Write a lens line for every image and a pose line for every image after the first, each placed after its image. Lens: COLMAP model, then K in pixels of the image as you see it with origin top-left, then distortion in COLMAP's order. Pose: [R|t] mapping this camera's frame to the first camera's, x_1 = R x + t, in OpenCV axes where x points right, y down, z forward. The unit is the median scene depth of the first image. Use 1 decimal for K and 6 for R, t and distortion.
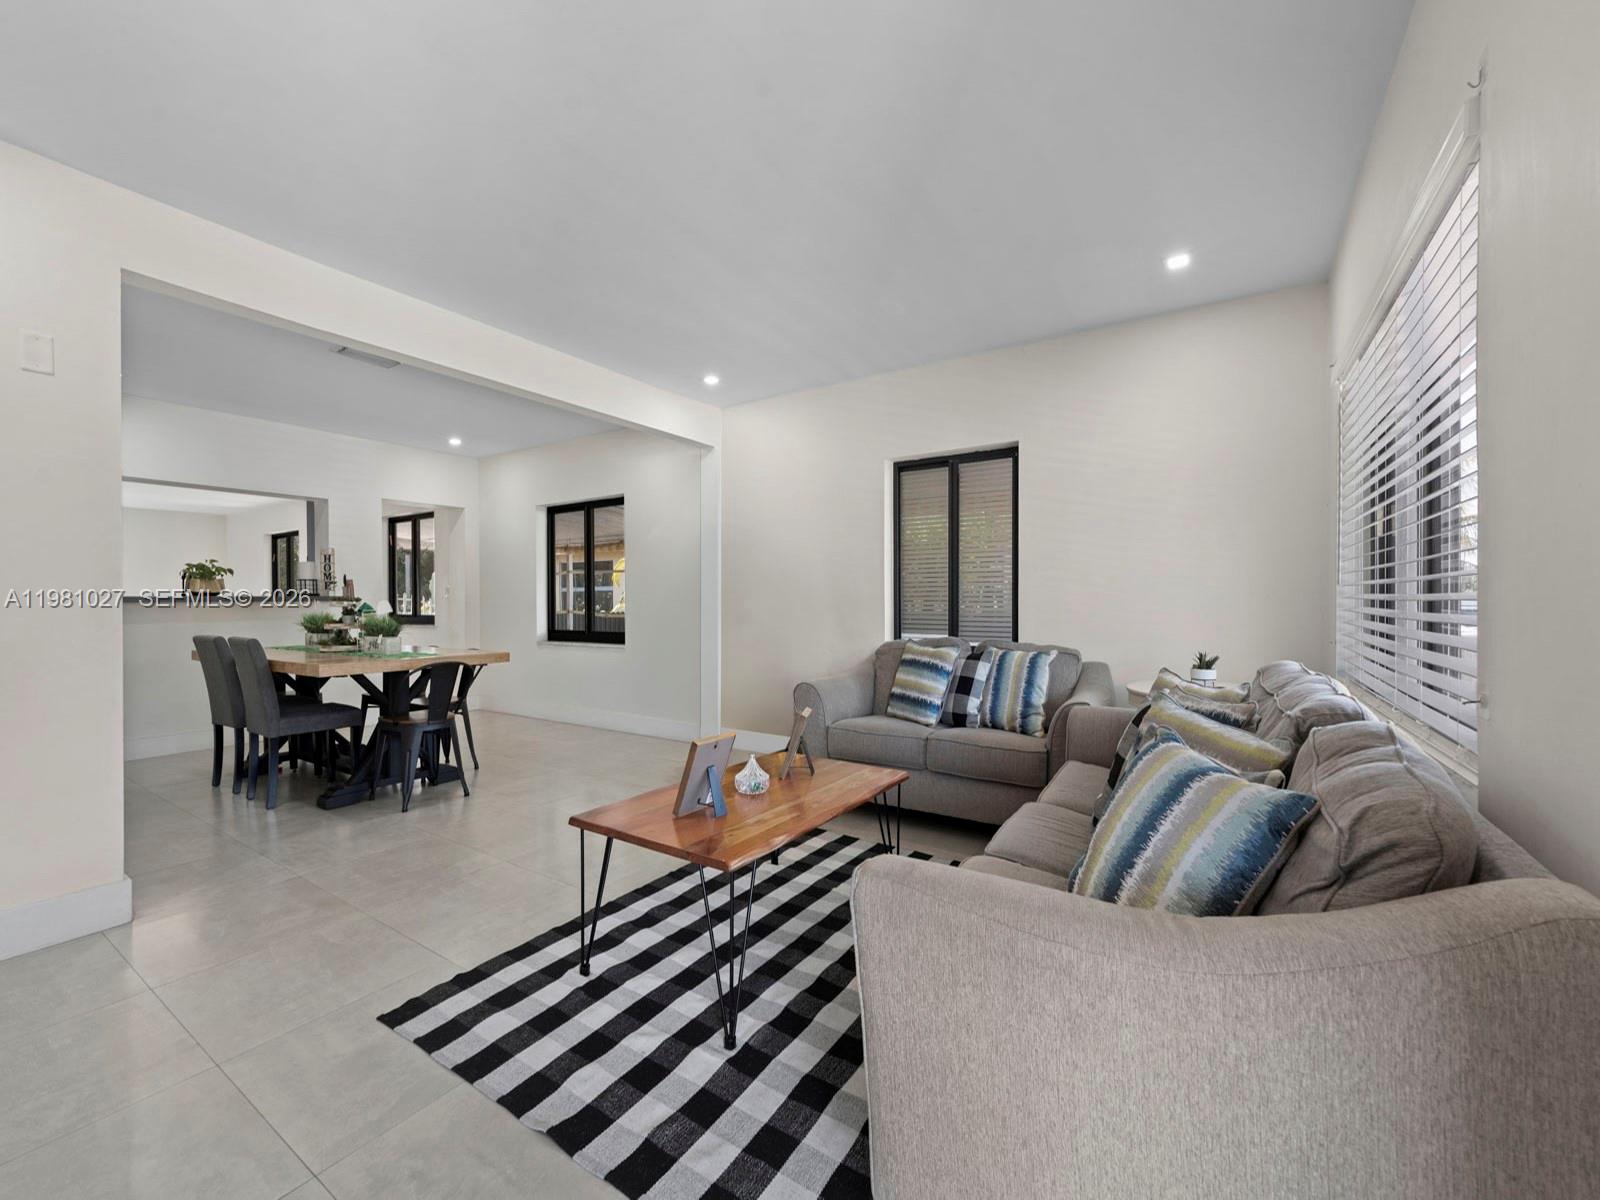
lens RADIAL K [[650.2, 0, 800.1], [0, 650.2, 602.1], [0, 0, 1]] dist [0.001549, -0.001276]
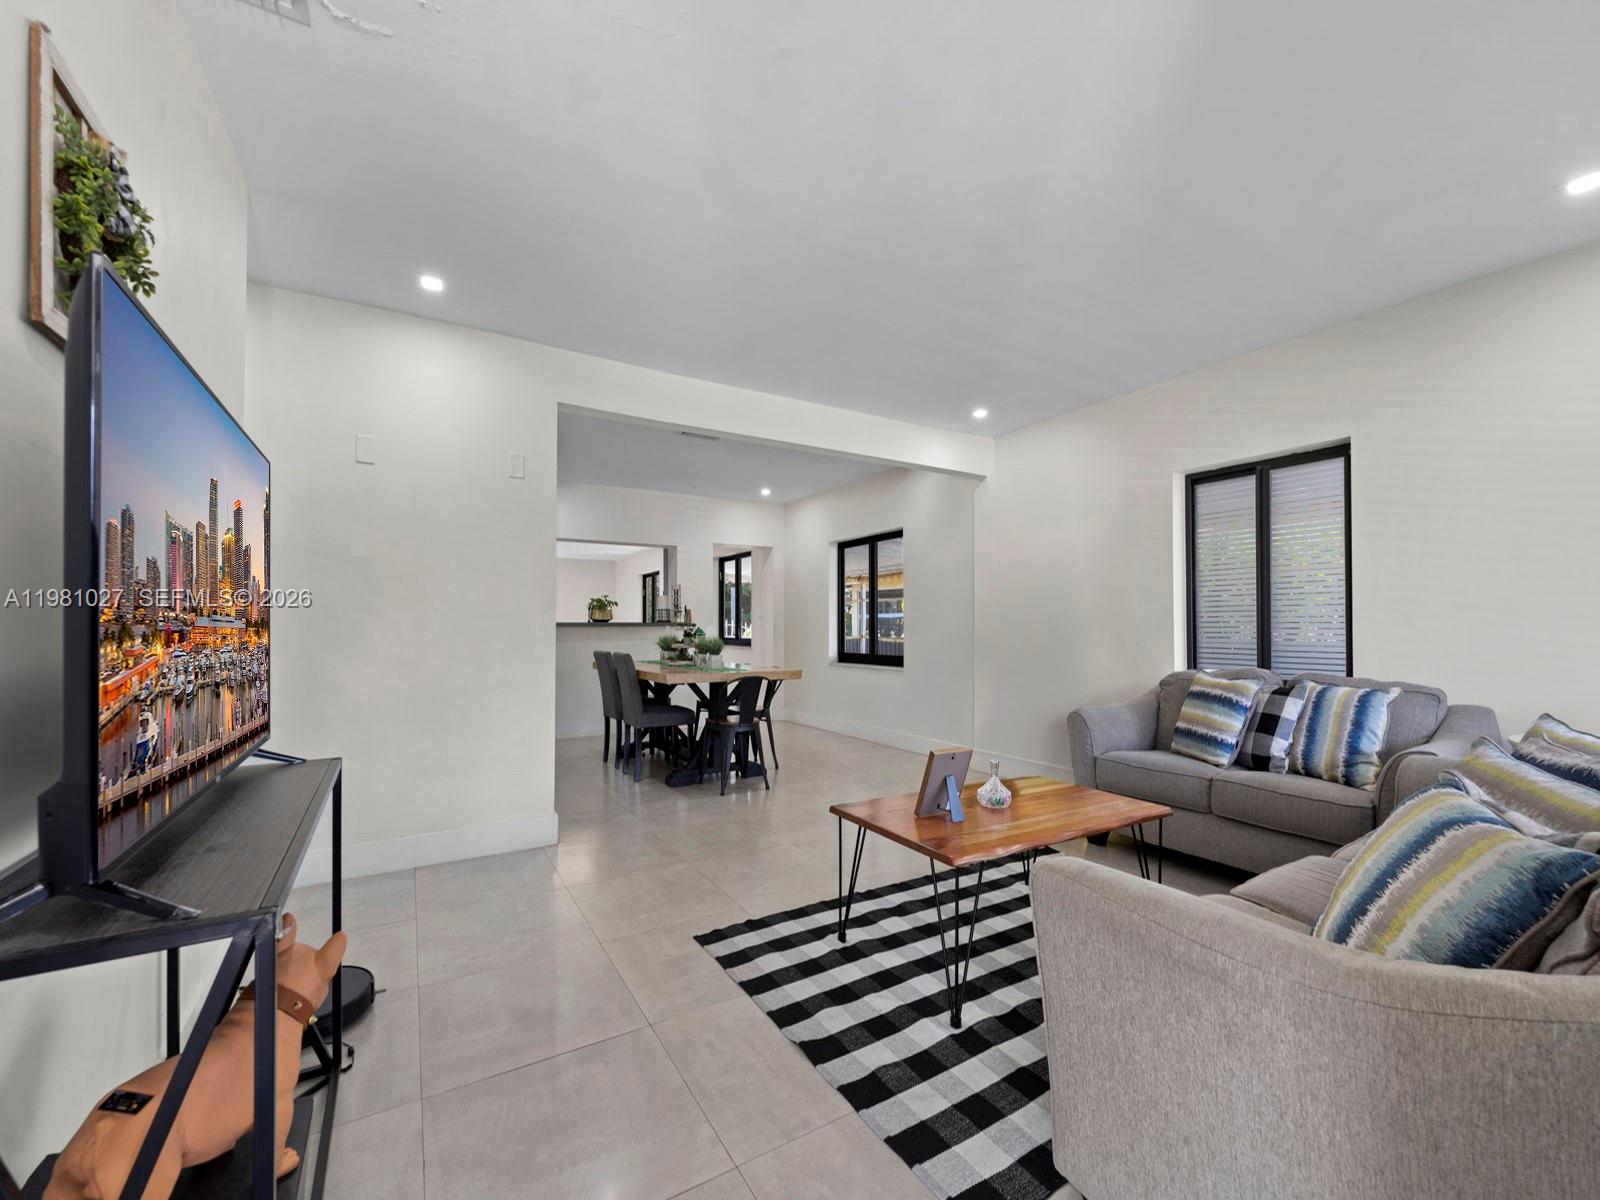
lens RADIAL K [[650.2, 0, 804.3], [0, 650.2, 615.5], [0, 0, 1]] dist [0.001549, -0.001276]
pose [[0.904185, -0.004513, -0.427118, 0.072596], [-0.004051, 0.999809, -0.019140, 0.001935], [0.427123, 0.019036, 0.903993, -0.069483]]
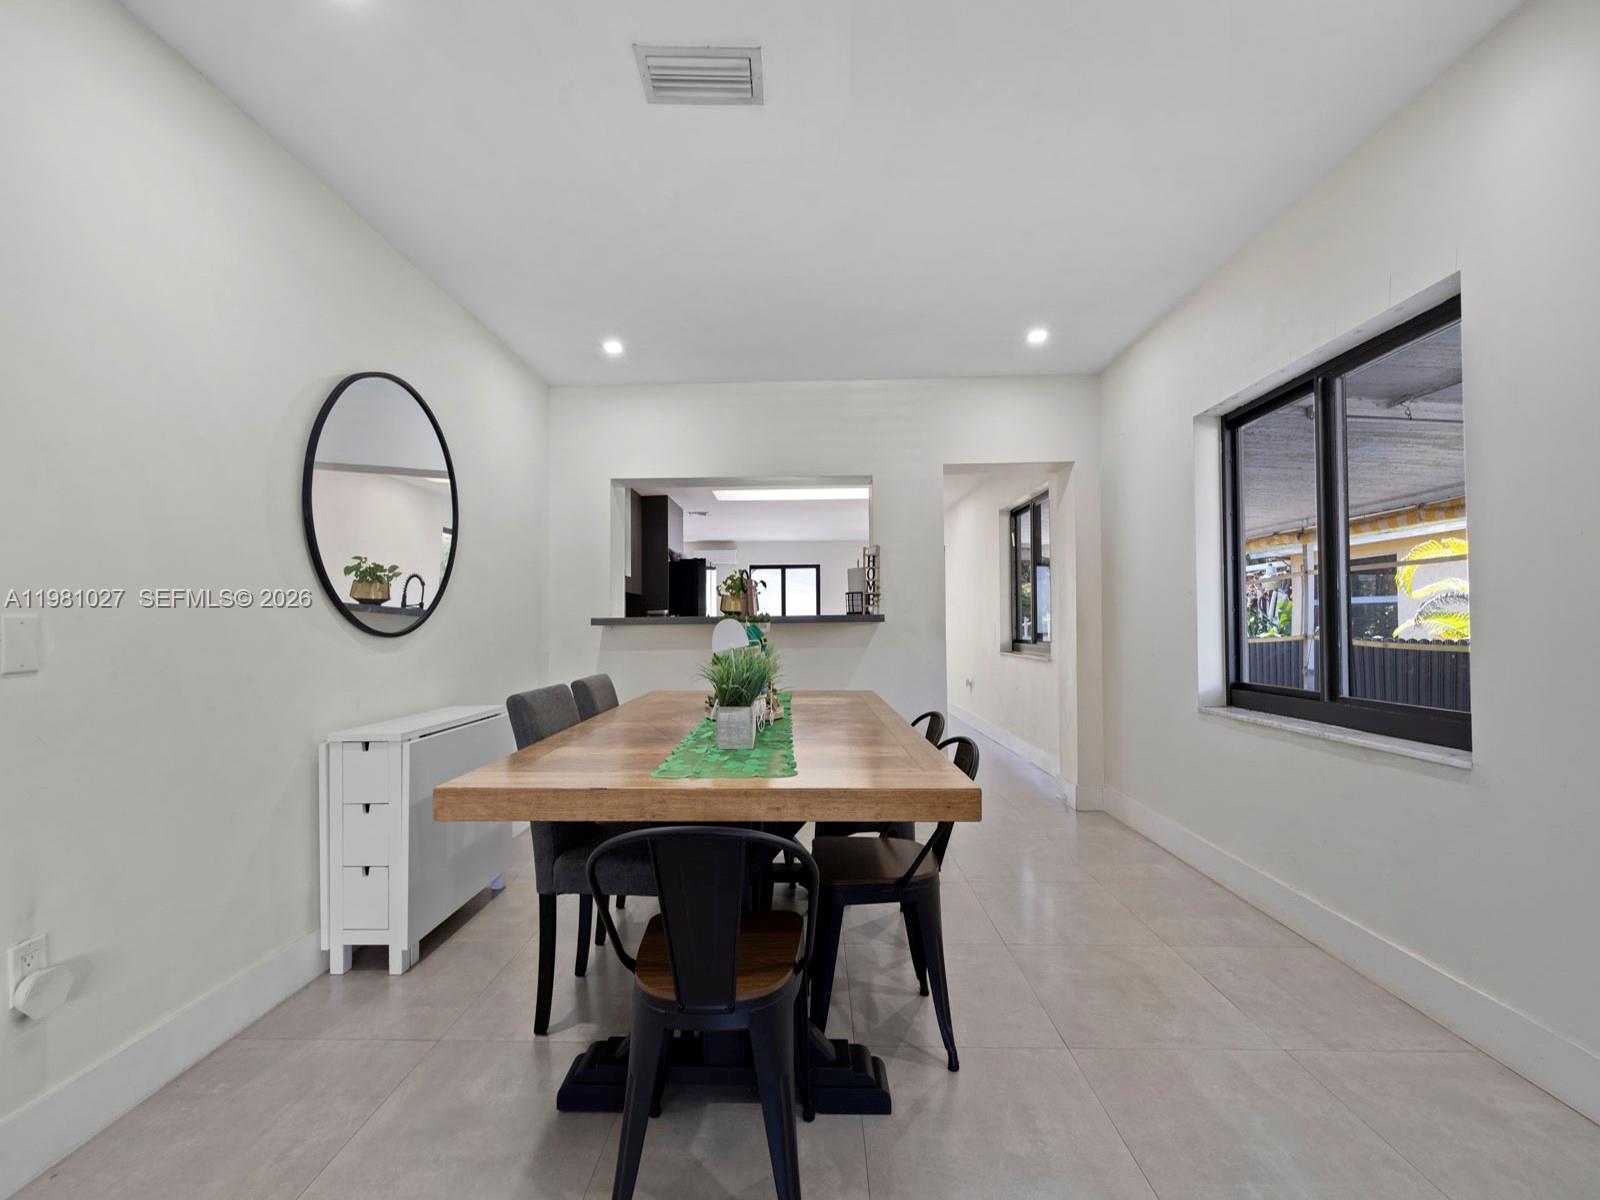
lens RADIAL K [[650.2, 0, 795.8], [0, 650.2, 607.0], [0, 0, 1]] dist [0.001549, -0.001276]
pose [[0.521074, -0.020912, -0.853255, -0.310234], [0.002658, 0.999735, -0.022879, 0.000862], [0.853508, 0.009653, 0.520991, 1.008806]]
